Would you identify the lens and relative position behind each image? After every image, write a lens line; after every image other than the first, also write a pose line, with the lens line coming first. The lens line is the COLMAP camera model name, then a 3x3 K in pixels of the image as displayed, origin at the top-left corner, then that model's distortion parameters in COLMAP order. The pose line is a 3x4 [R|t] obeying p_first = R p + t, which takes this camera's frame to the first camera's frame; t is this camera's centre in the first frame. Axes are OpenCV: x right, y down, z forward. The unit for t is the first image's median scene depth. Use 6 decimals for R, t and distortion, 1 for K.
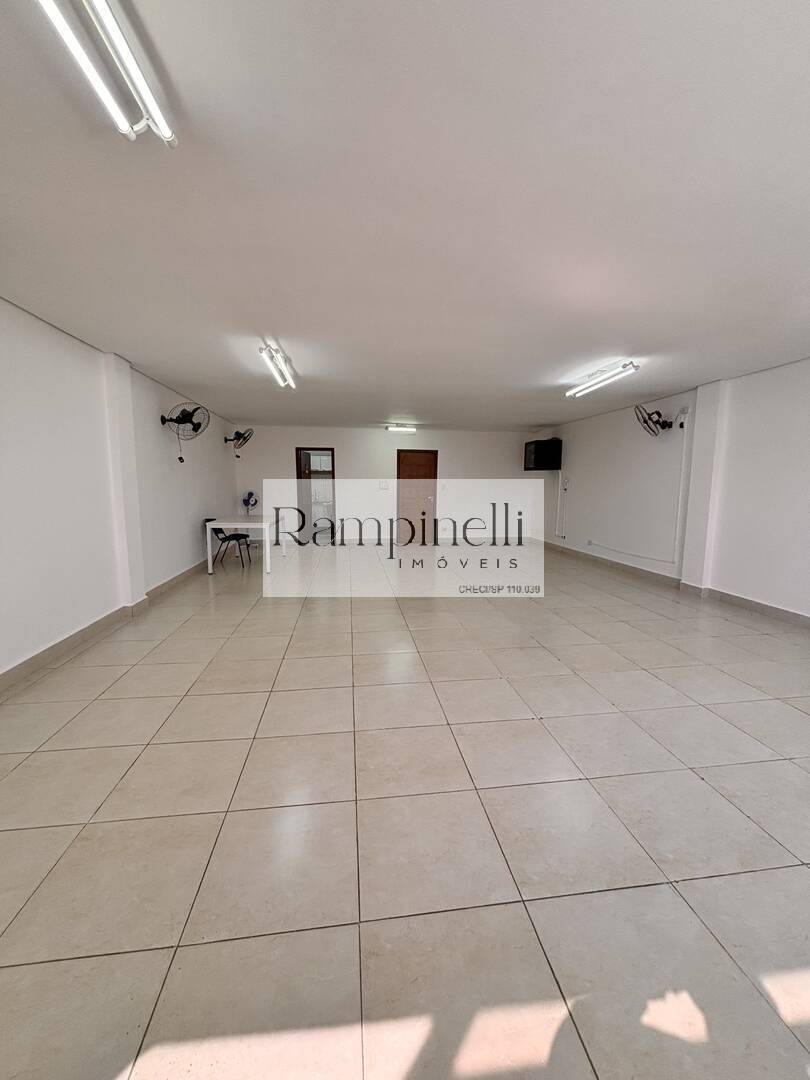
lens RADIAL K [[436.1, 0, 407.1], [0, 436.1, 545.7], [0, 0, 1]] dist [0.003087, -0.001529]
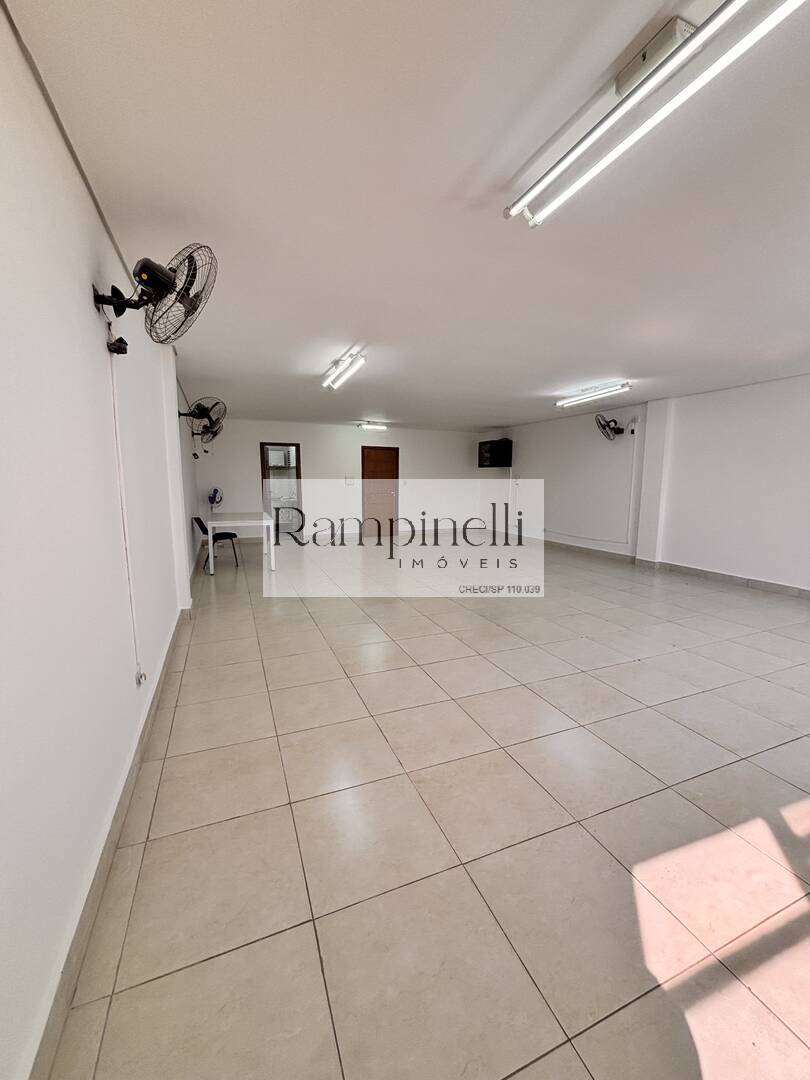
lens RADIAL K [[436.1, 0, 409.1], [0, 436.1, 544.2], [0, 0, 1]] dist [0.003087, -0.001529]
pose [[0.967808, -0.040673, 0.248381, -0.206253], [0.038704, 0.999169, 0.012808, 0.001609], [-0.248696, -0.002782, 0.968578, -0.029442]]
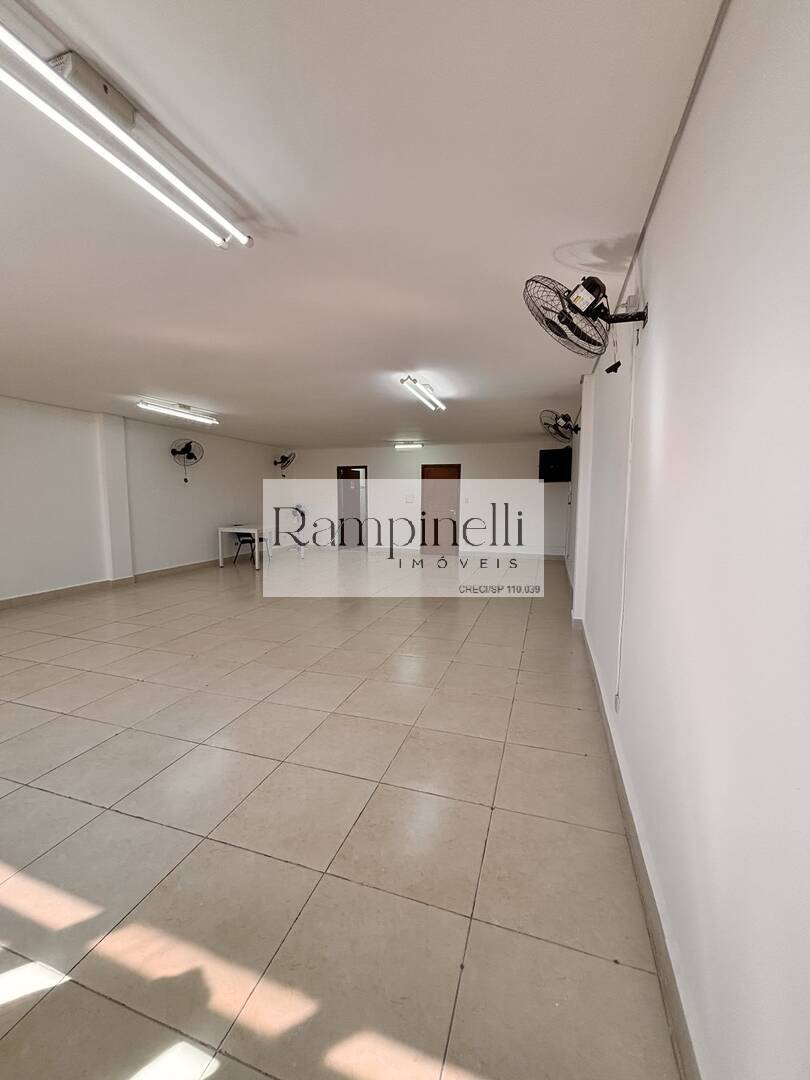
lens RADIAL K [[436.1, 0, 402.7], [0, 436.1, 540.9], [0, 0, 1]] dist [0.003087, -0.001529]
pose [[0.897612, 0.041165, -0.438860, 0.466062], [-0.060111, 0.997760, -0.029359, -0.005596], [0.436669, 0.052733, 0.898075, 0.052991]]
